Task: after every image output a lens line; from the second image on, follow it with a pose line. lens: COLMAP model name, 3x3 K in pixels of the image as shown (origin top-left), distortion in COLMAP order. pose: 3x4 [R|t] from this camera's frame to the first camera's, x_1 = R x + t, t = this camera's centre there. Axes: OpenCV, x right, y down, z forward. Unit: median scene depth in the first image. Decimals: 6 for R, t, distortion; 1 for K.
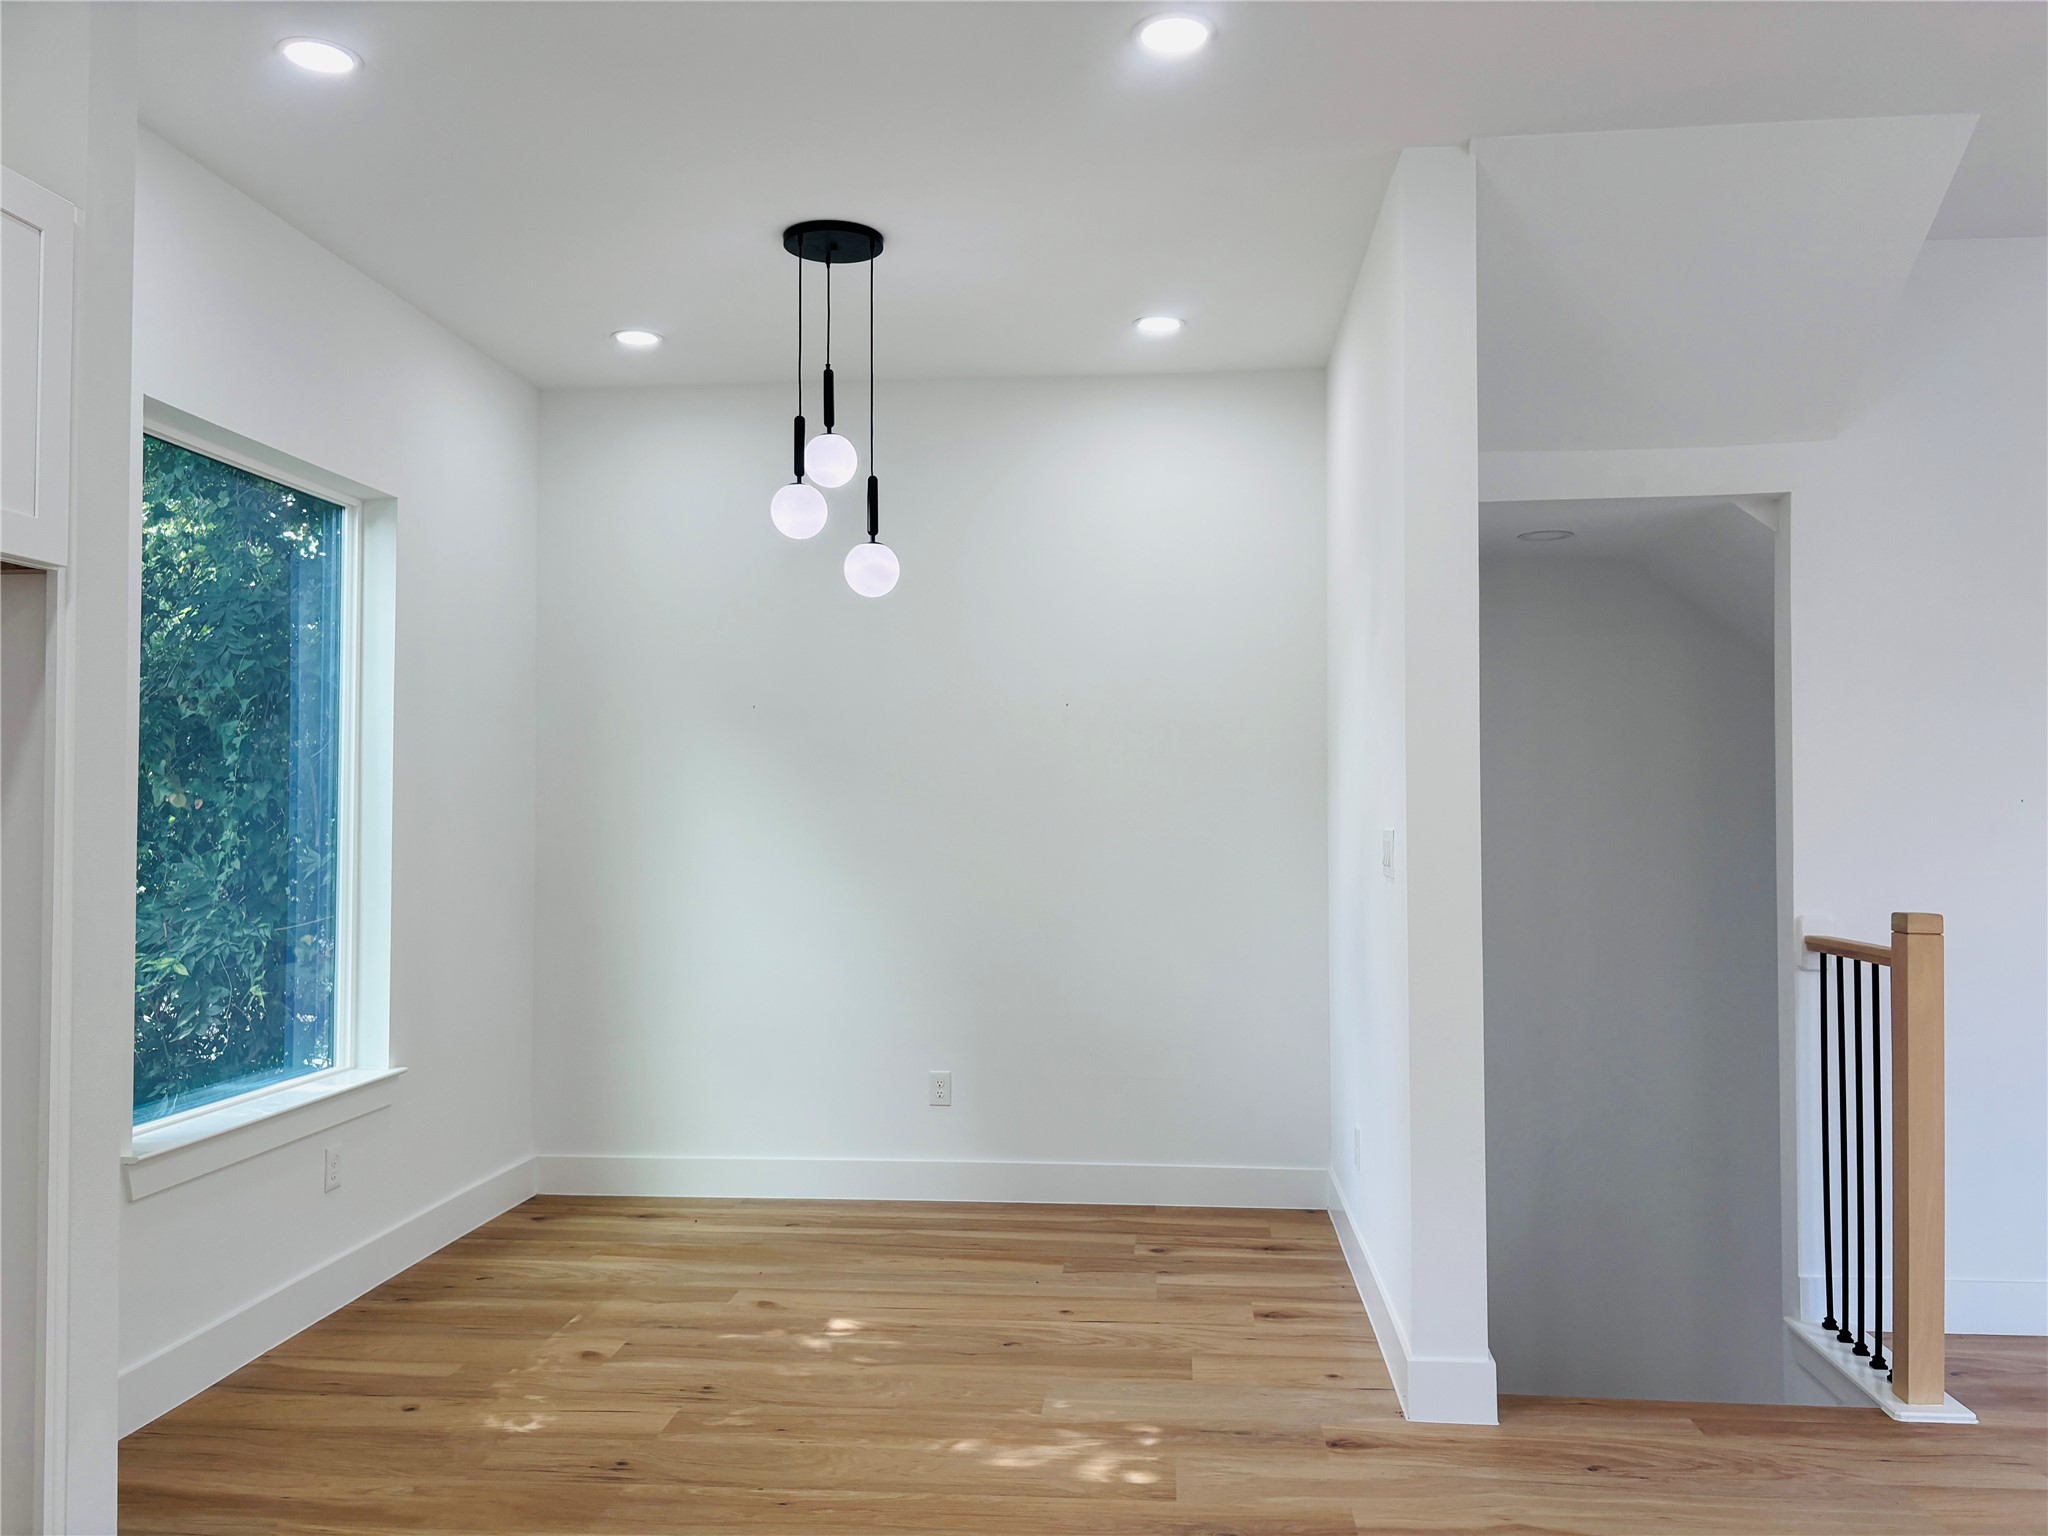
lens RADIAL K [[1575.9, 0, 1025.9], [0, 1575.9, 758.3], [0, 0, 1]] dist [0.084115, 0.001296]
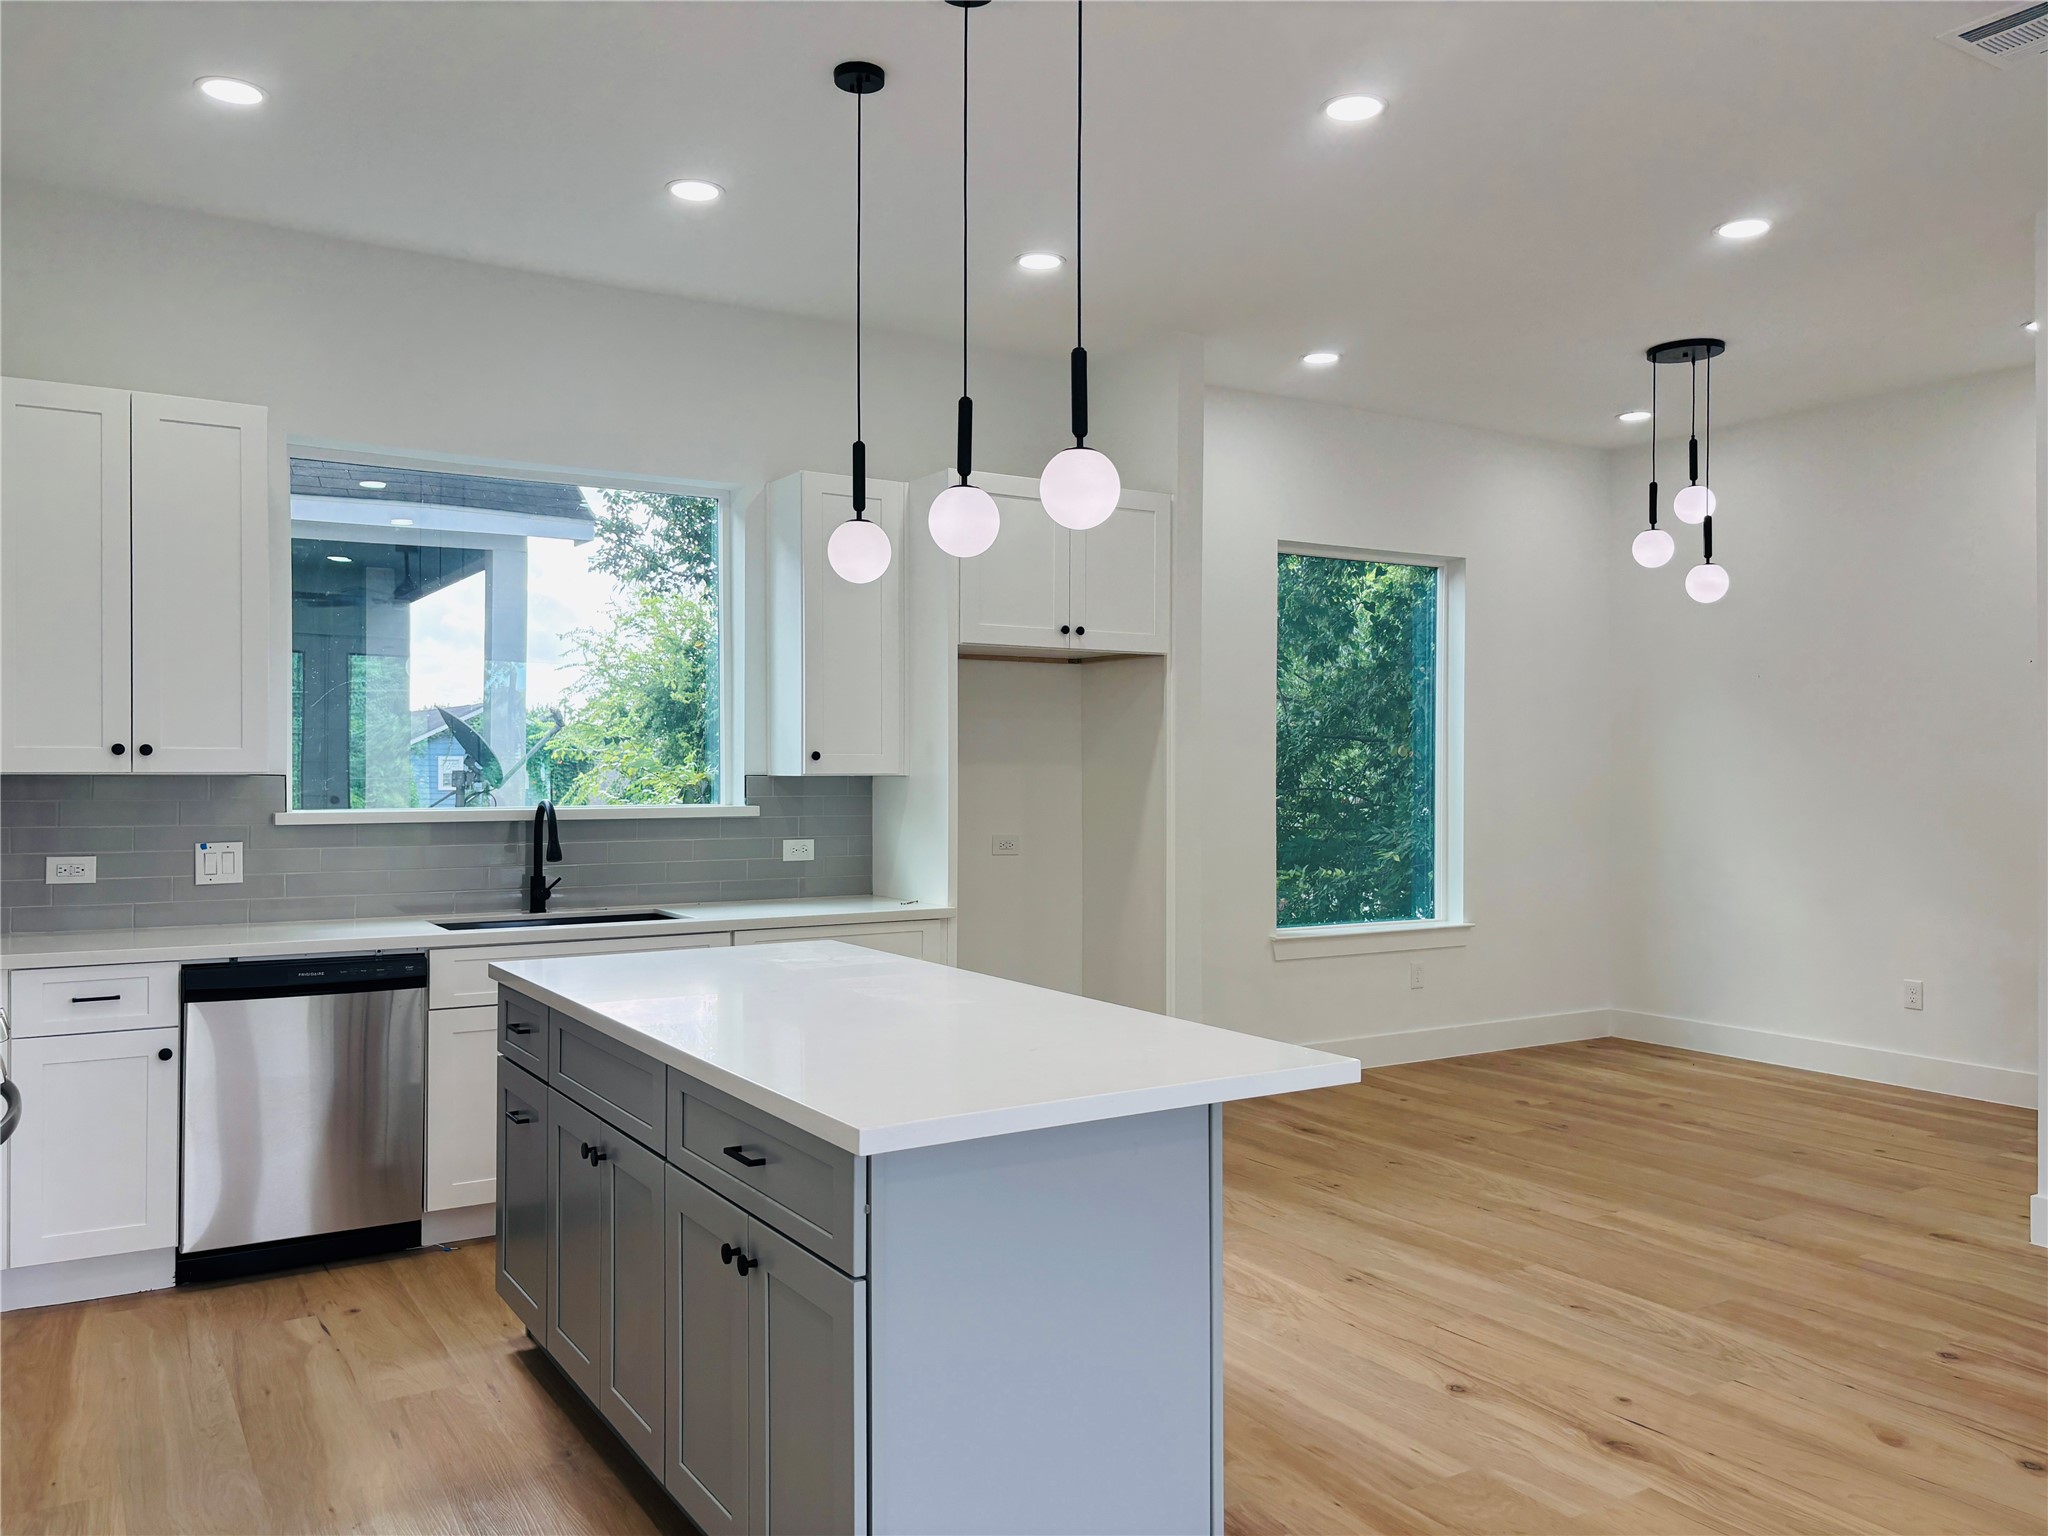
lens RADIAL K [[1575.9, 0, 1023.4], [0, 1575.9, 769.4], [0, 0, 1]] dist [0.084115, 0.001296]
pose [[0.600960, -0.000001, -0.799279, 0.658075], [0.028131, 0.999380, 0.021149, -0.003962], [0.798784, -0.035194, 0.600588, -0.316074]]
